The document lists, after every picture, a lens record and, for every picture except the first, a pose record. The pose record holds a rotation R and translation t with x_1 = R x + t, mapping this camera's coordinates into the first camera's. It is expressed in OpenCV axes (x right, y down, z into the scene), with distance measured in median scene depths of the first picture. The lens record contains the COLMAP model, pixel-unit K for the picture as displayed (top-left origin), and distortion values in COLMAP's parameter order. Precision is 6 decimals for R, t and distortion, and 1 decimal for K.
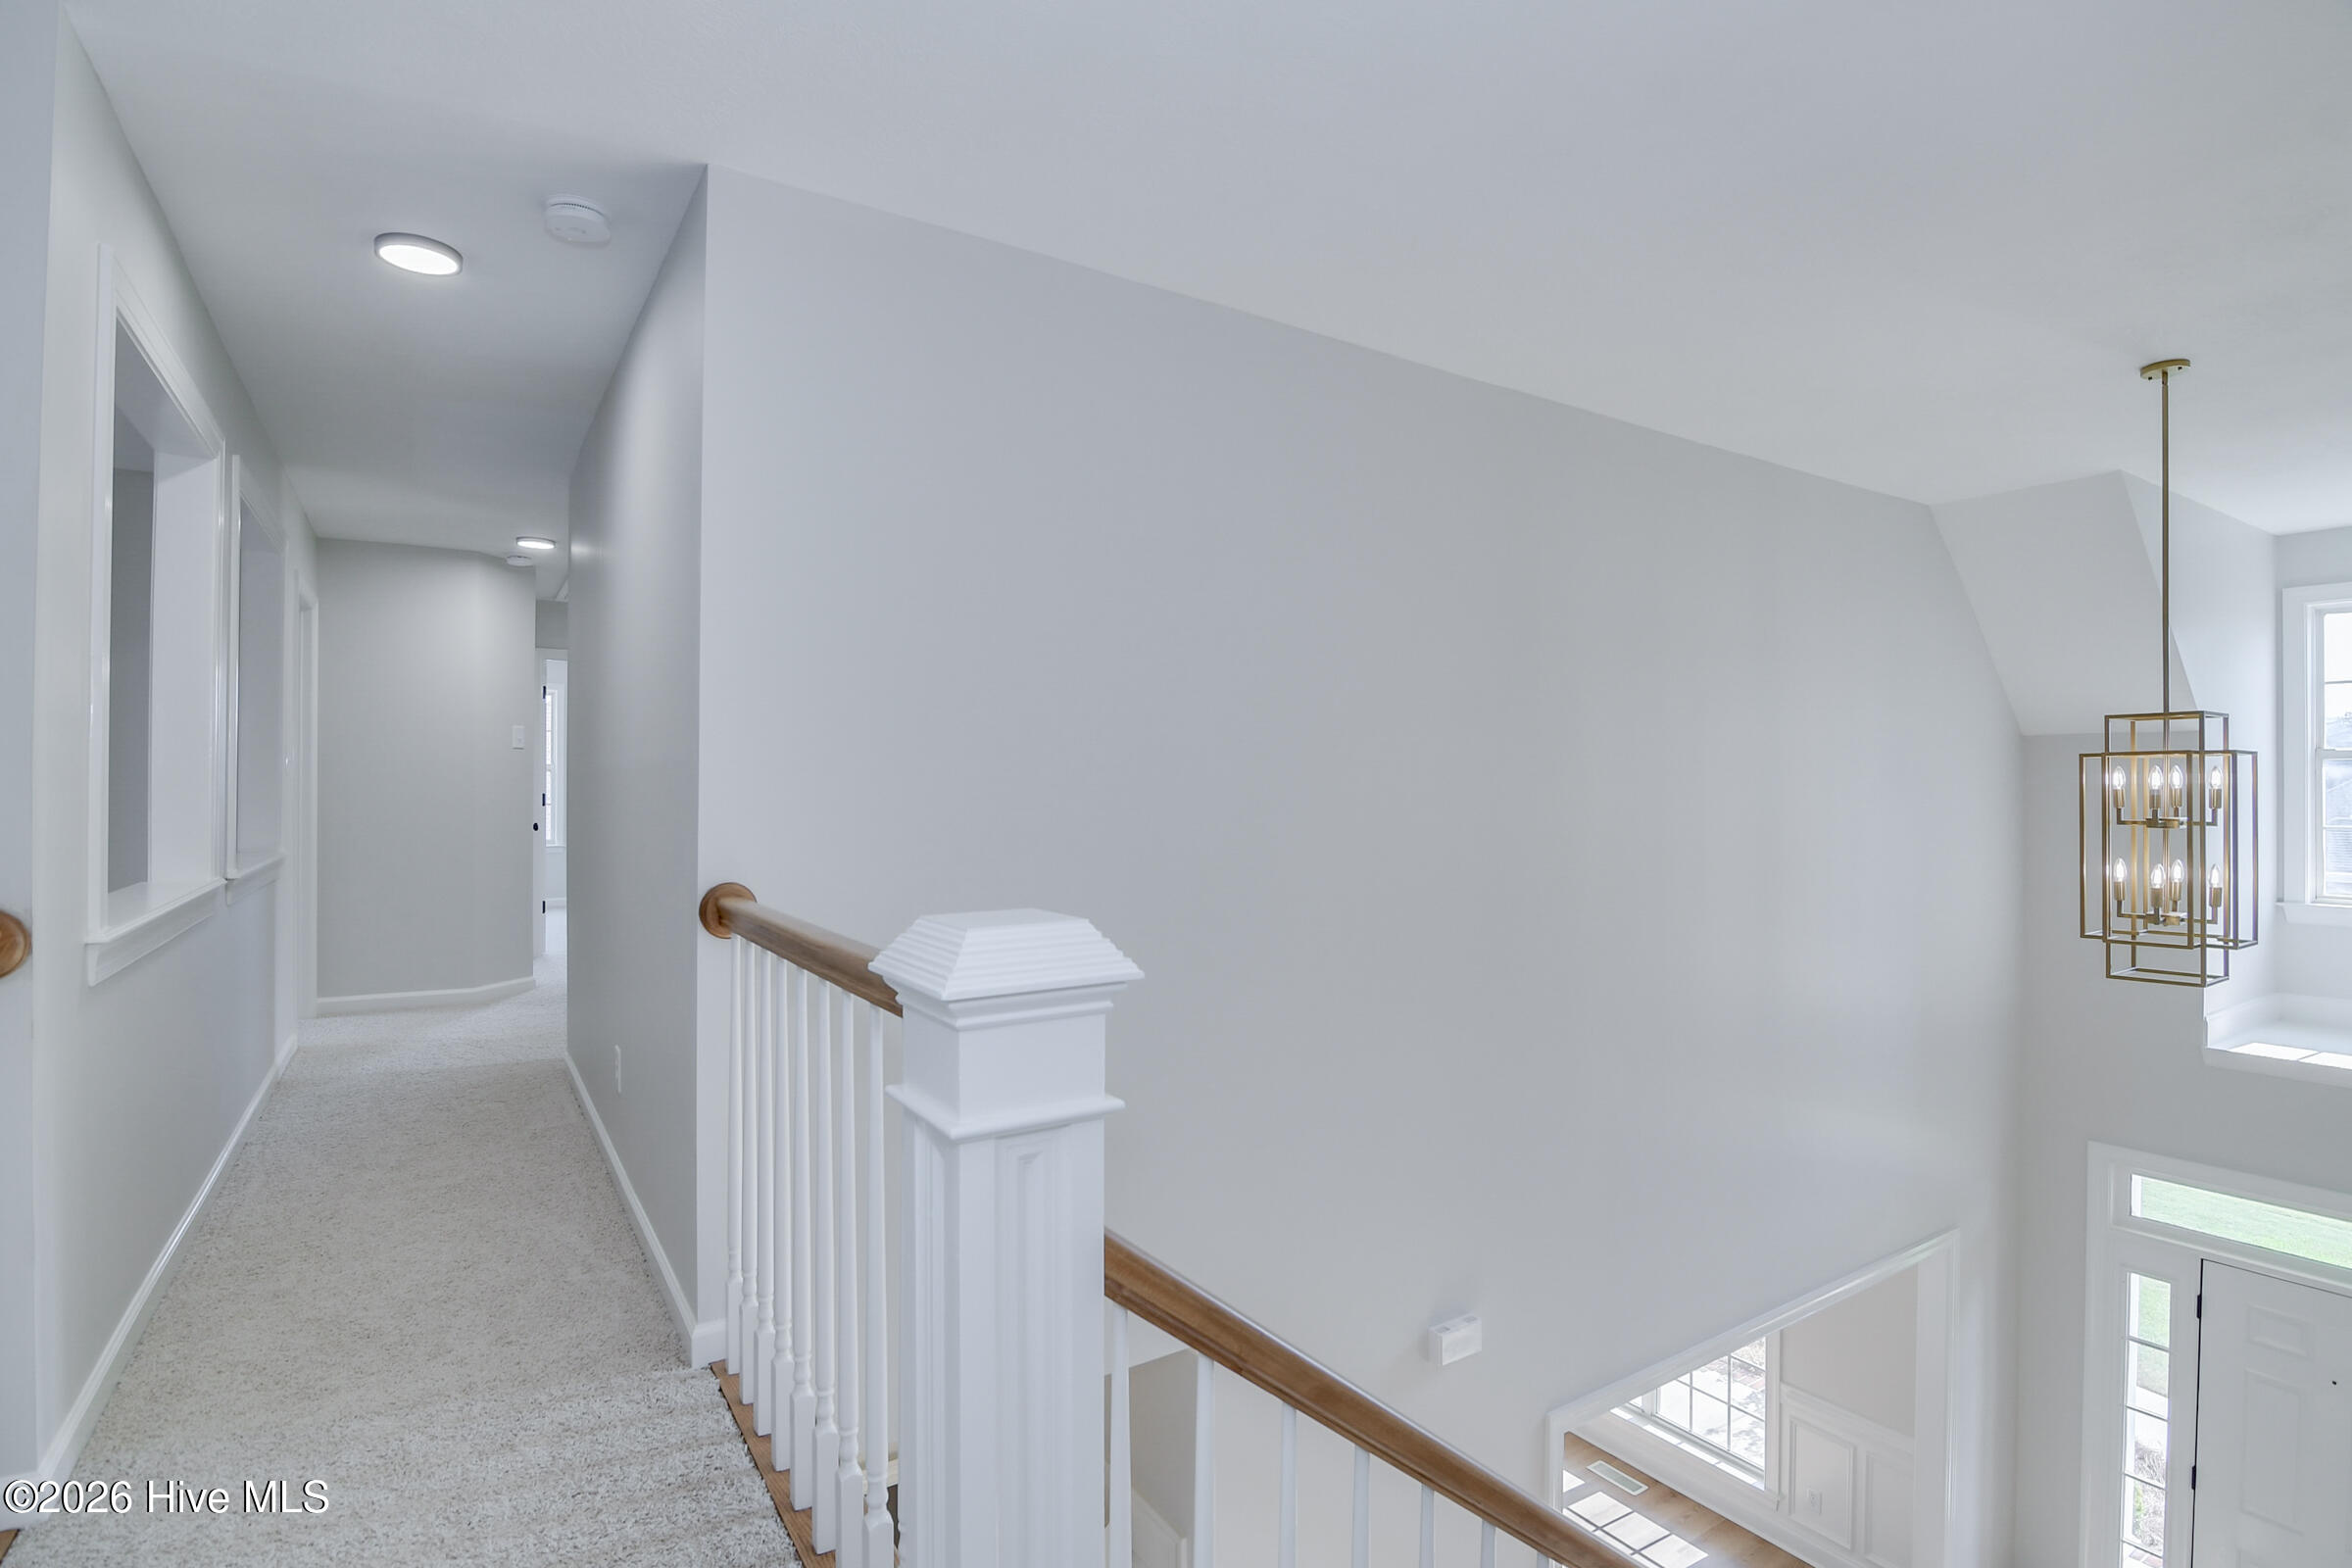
lens RADIAL K [[1139.2, 0, 1168.8], [0, 1139.2, 786.9], [0, 0, 1]] dist [-0.000713, -0.013181]
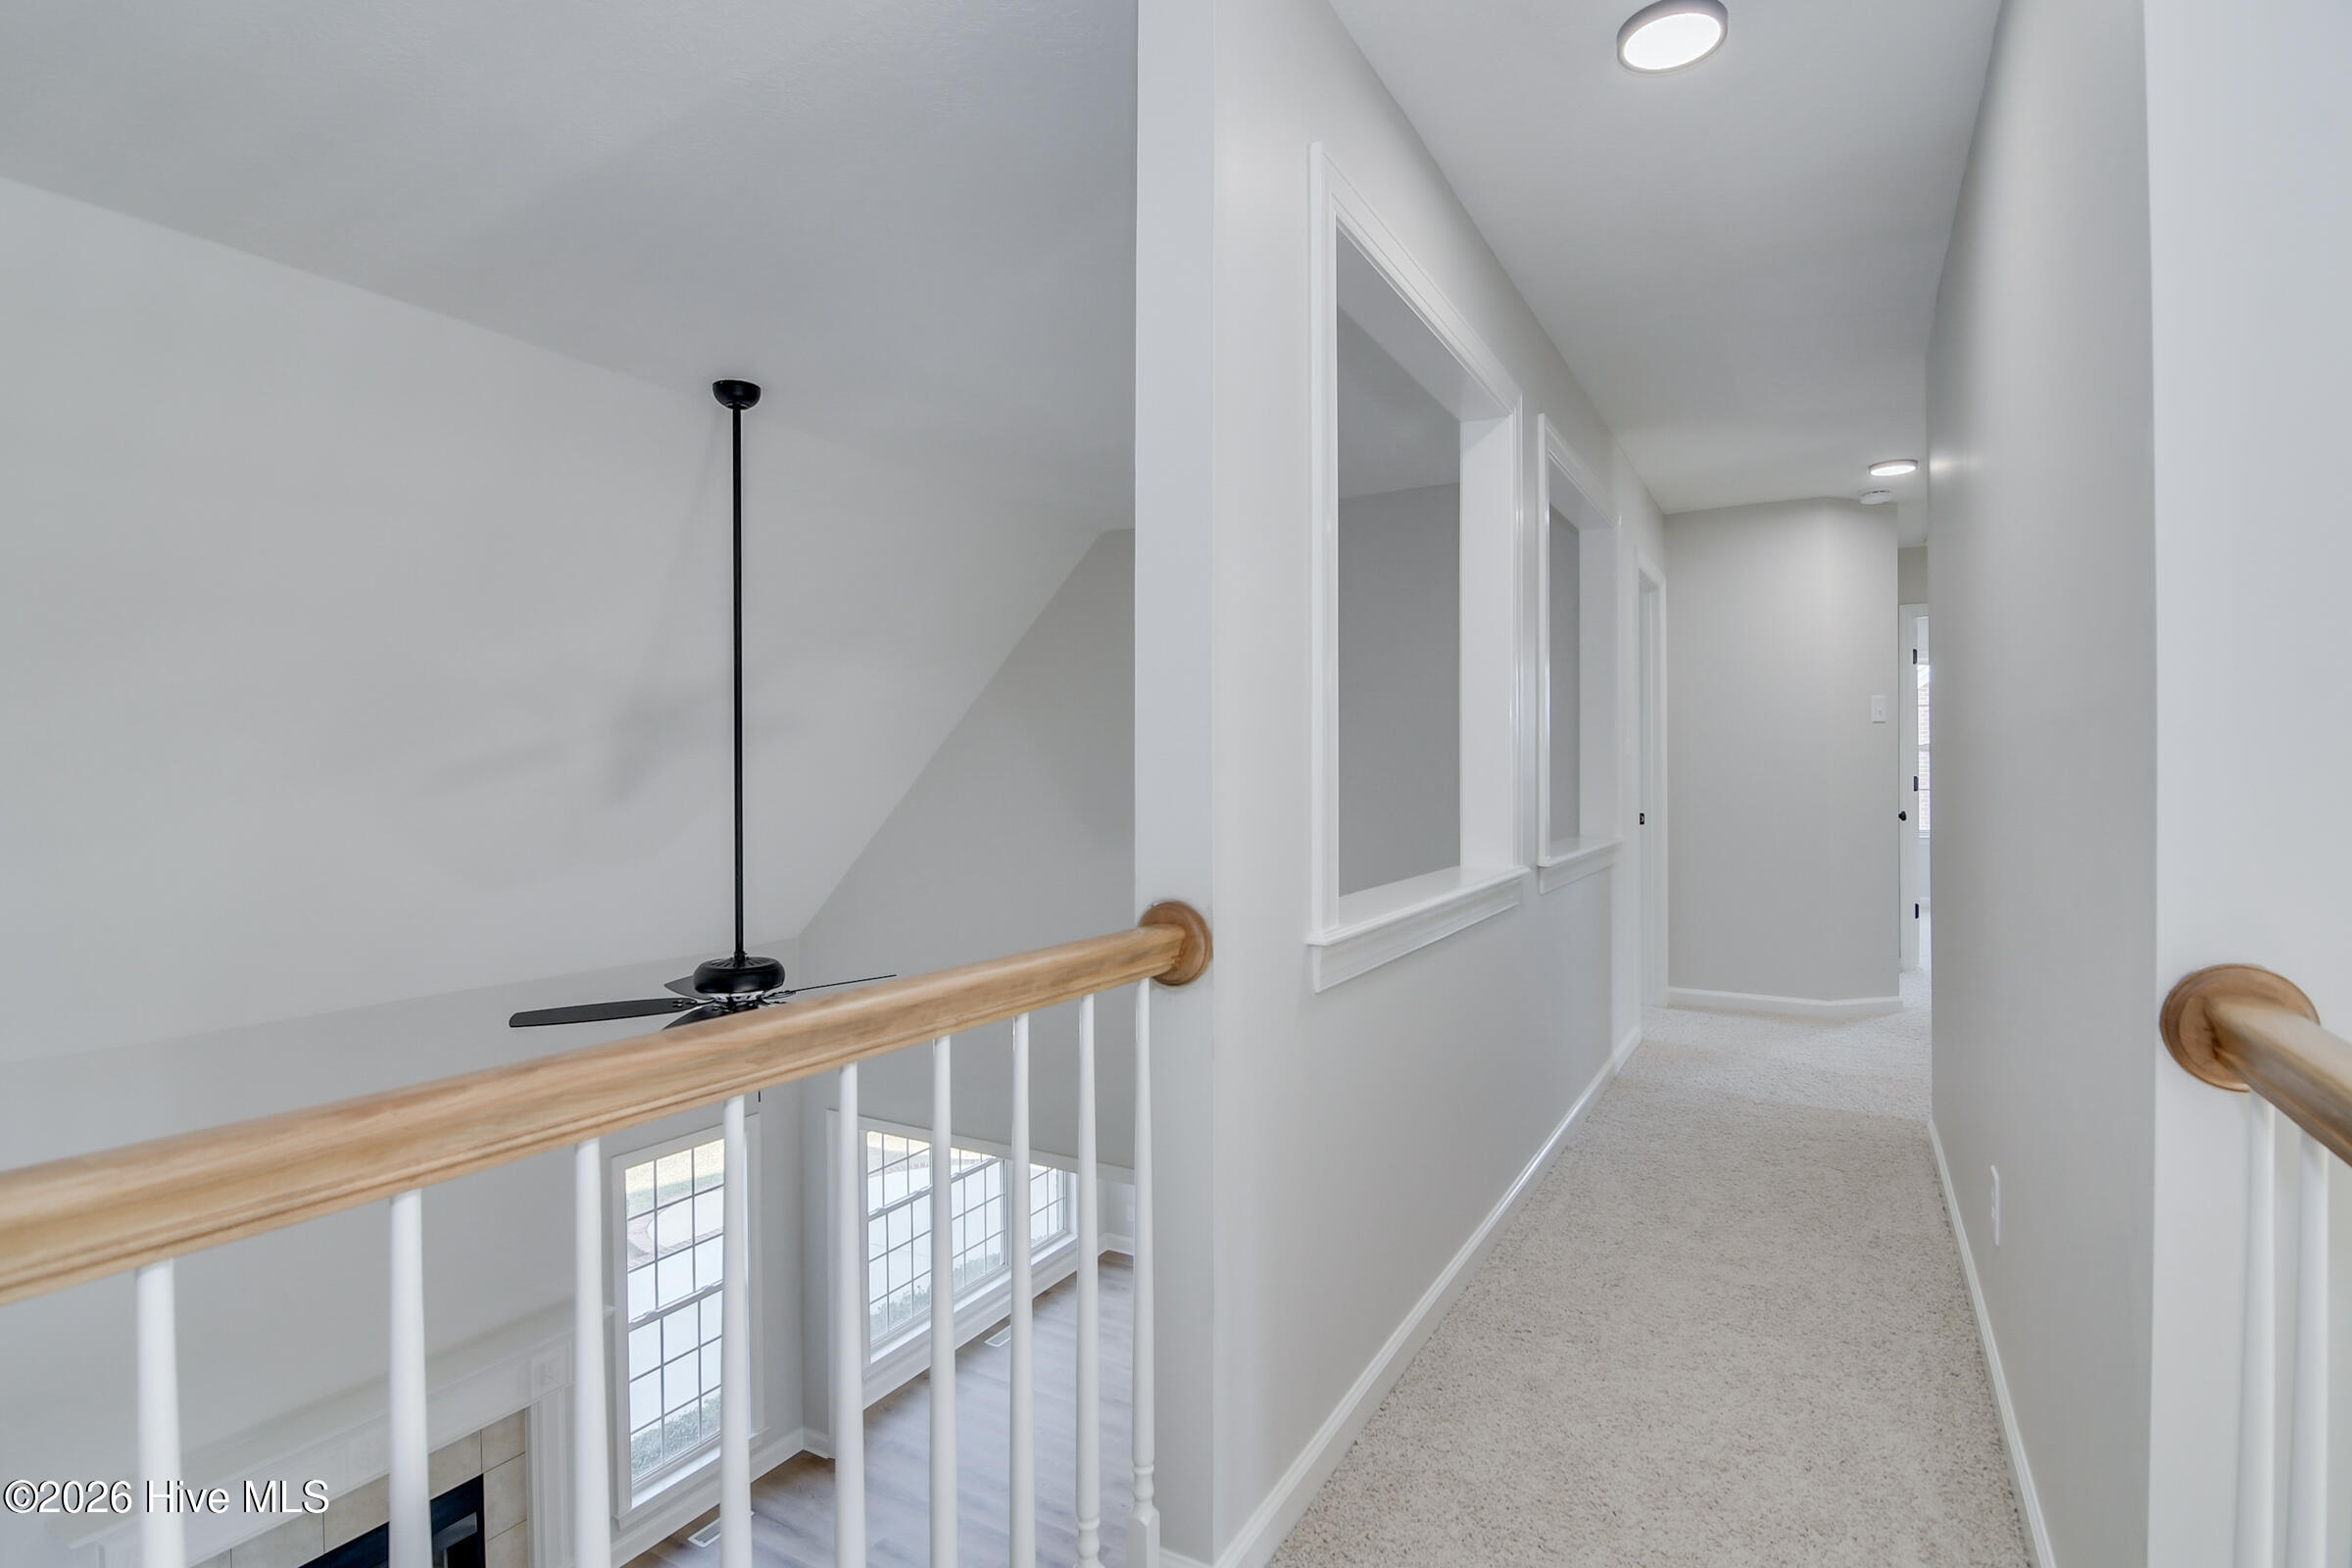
lens RADIAL K [[1161.9, 0, 1174.0], [0, 1161.9, 774.9], [0, 0, 1]] dist [0.000019, -0.016277]
pose [[0.469462, -0.006496, -0.882929, -0.124604], [0.008505, 0.999960, -0.002835, 0.005415], [0.882912, -0.006178, 0.469498, 0.284608]]
